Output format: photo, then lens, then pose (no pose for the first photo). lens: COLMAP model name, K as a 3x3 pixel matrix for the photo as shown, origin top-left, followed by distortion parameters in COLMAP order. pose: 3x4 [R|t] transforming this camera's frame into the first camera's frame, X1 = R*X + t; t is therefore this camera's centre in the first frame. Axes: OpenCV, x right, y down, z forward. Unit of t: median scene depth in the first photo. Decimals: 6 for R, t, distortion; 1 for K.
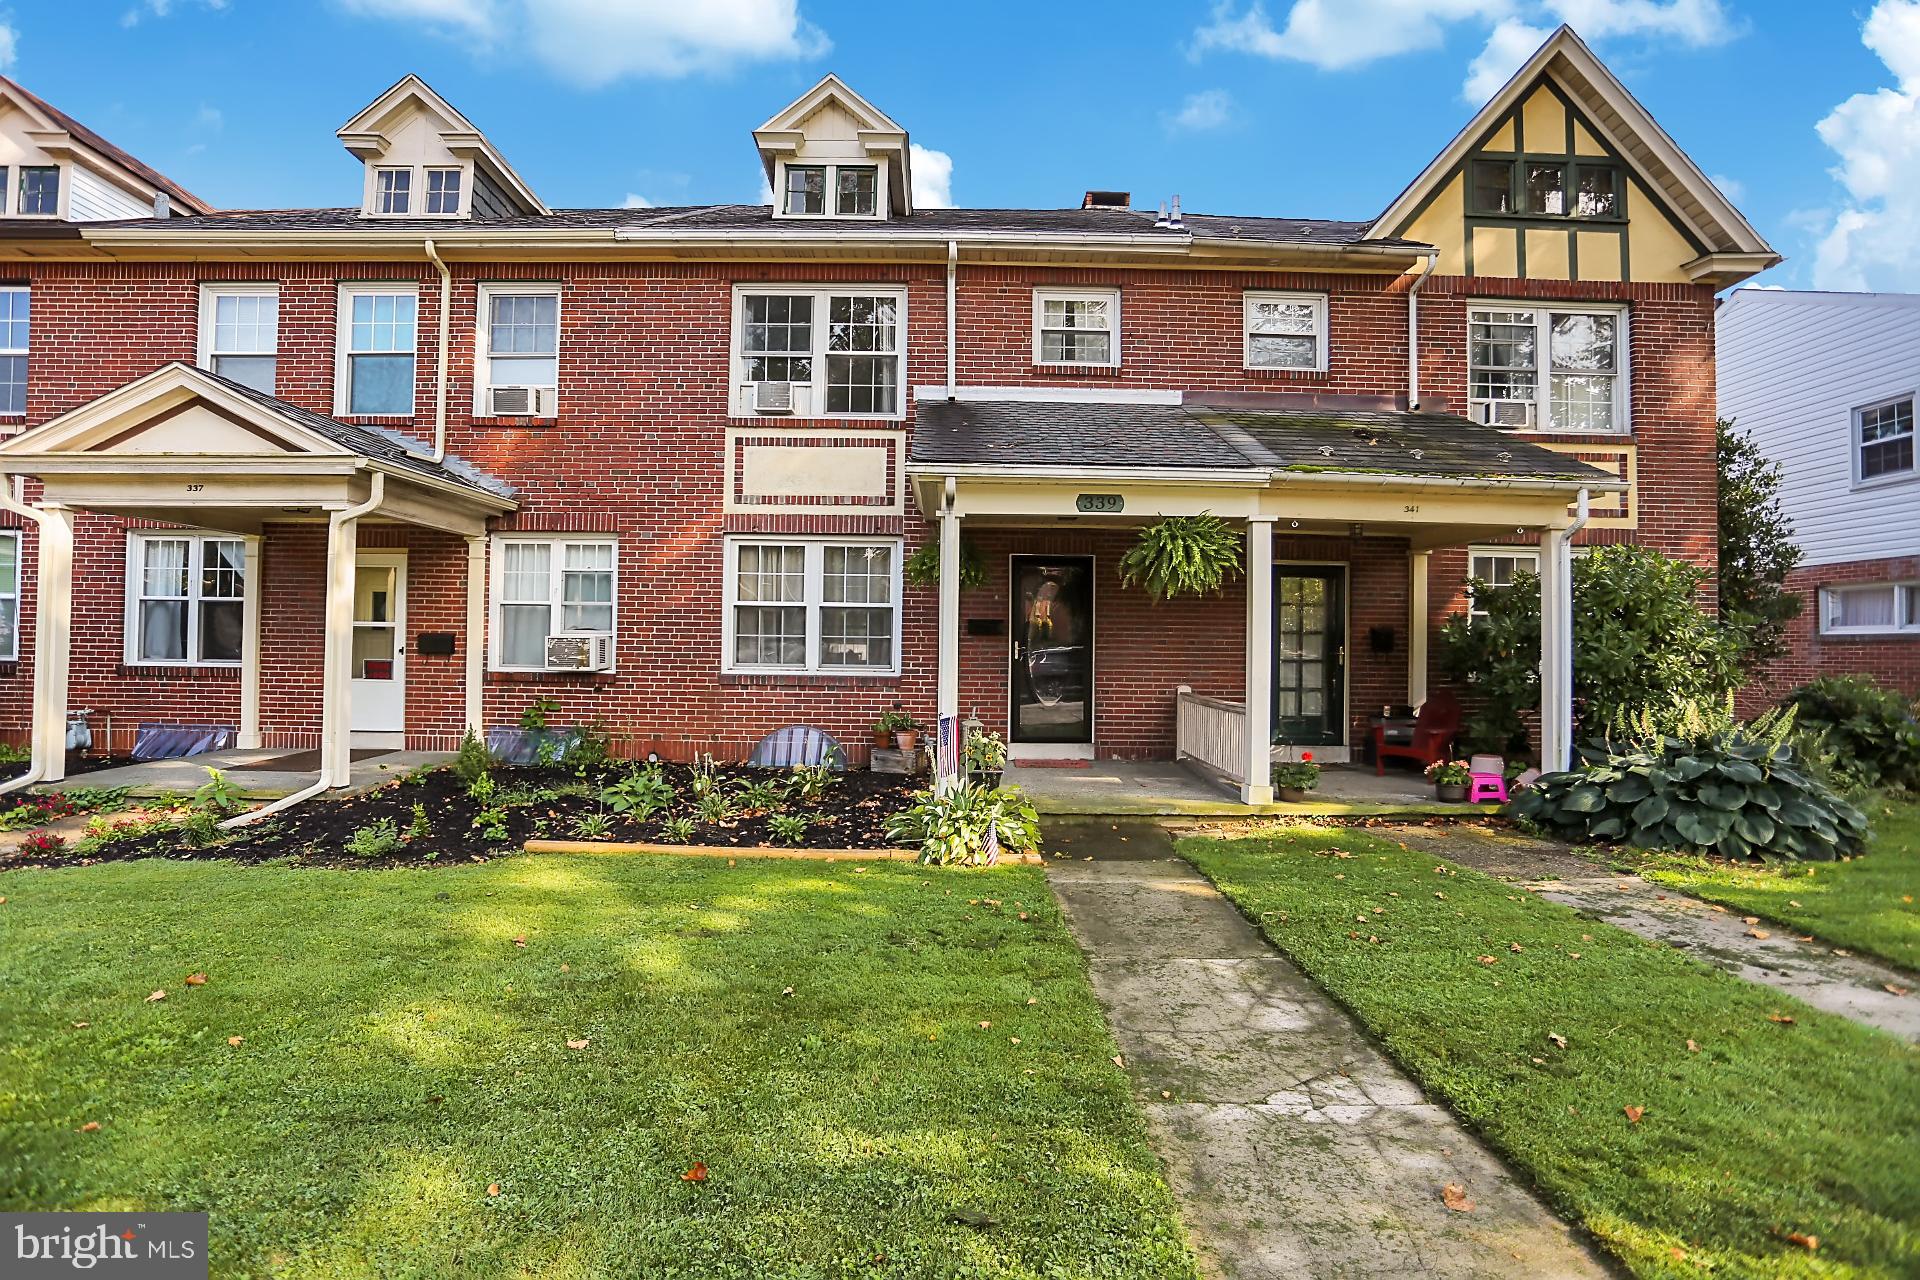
lens RADIAL K [[962.6, 0, 957.8], [0, 962.6, 642.2], [0, 0, 1]] dist [0.000161, 0.003653]
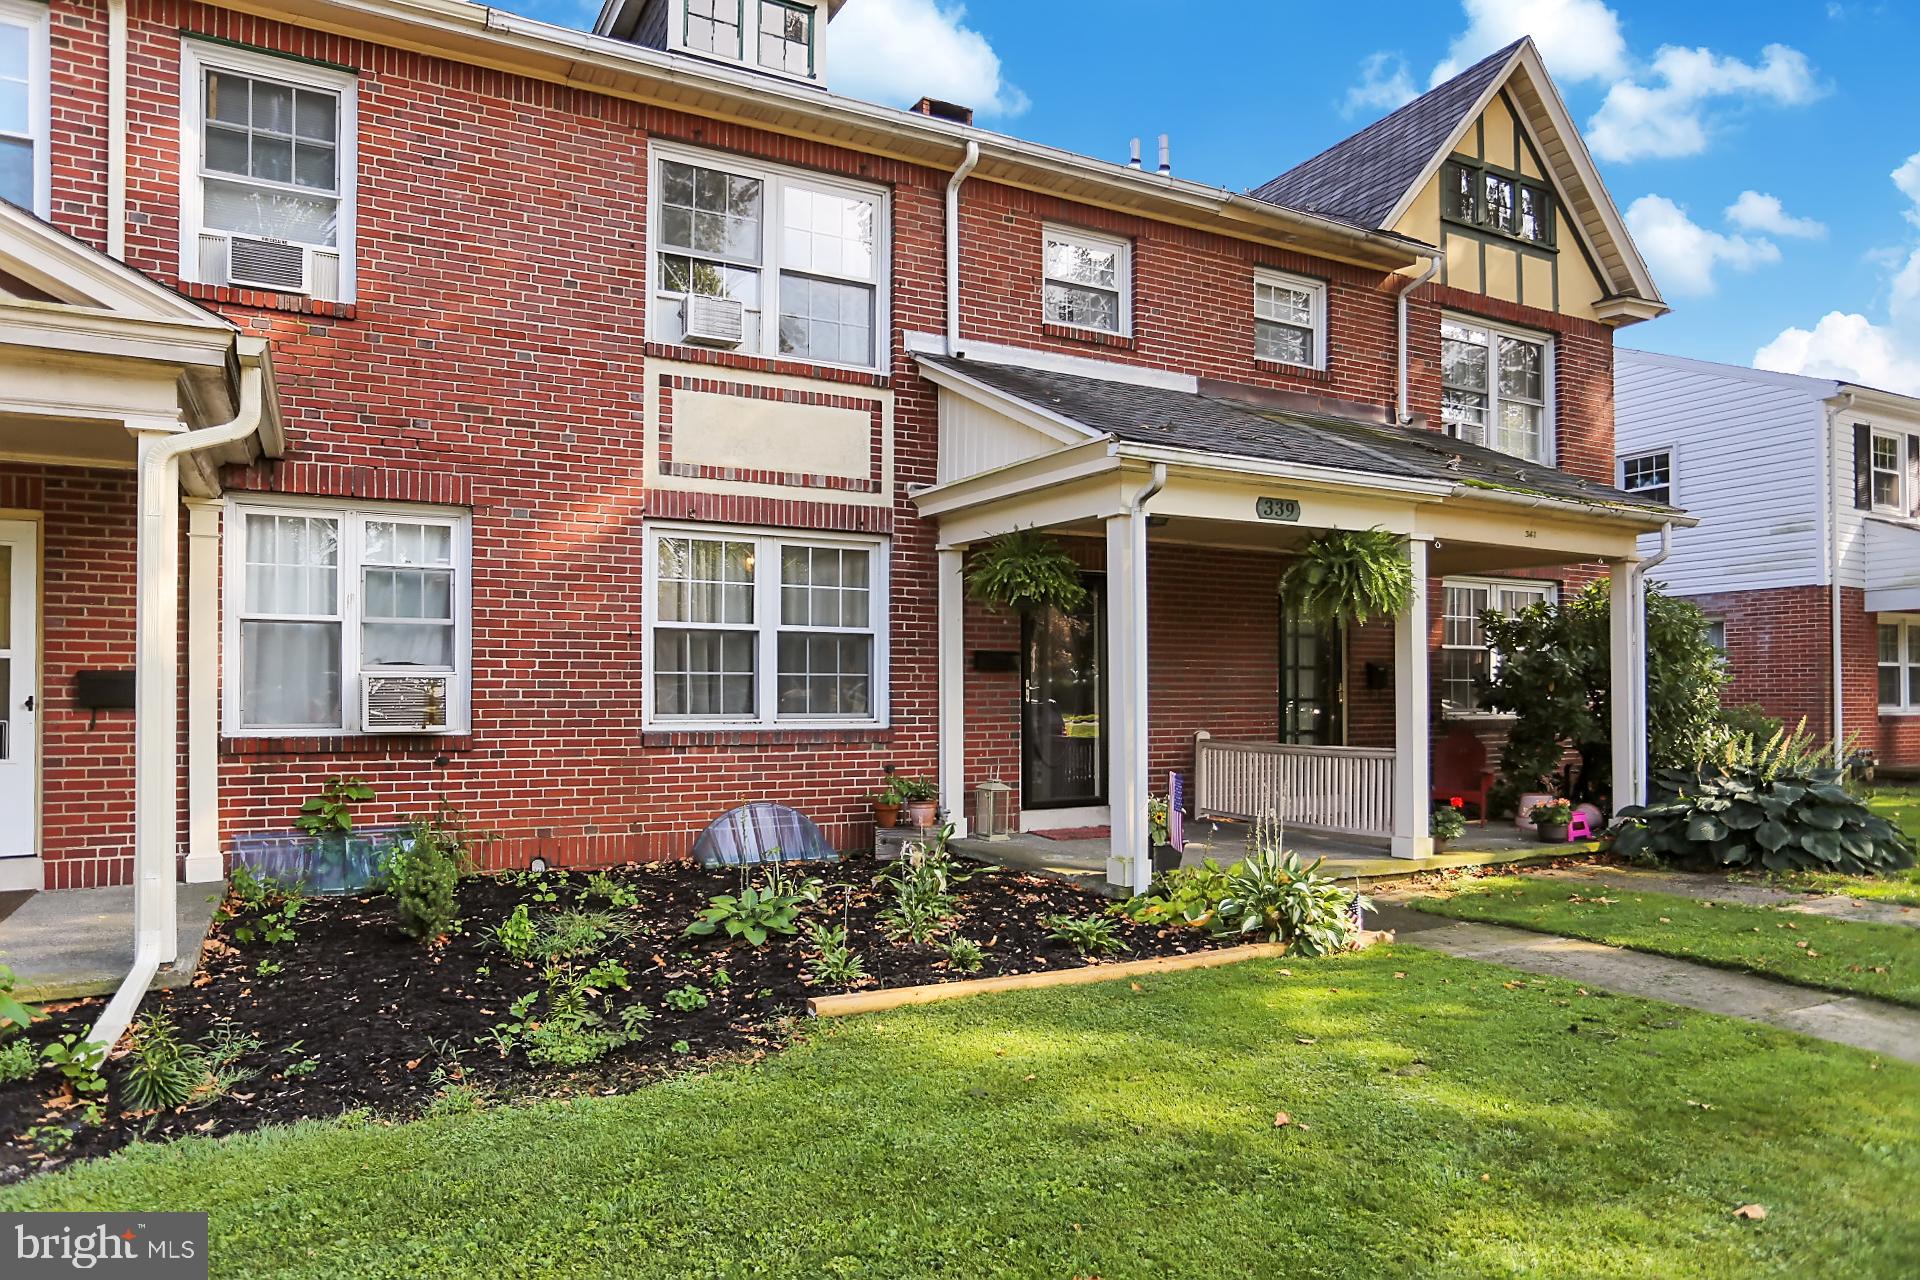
lens RADIAL K [[1251.4, 0, 993.0], [0, 1251.4, 697.2], [0, 0, 1]] dist [0.037821, -0.002830]
pose [[0.880433, -0.013106, 0.473990, -0.442491], [0.008874, 0.999898, 0.011164, 0.002166], [-0.474088, -0.005623, 0.880459, 0.127173]]
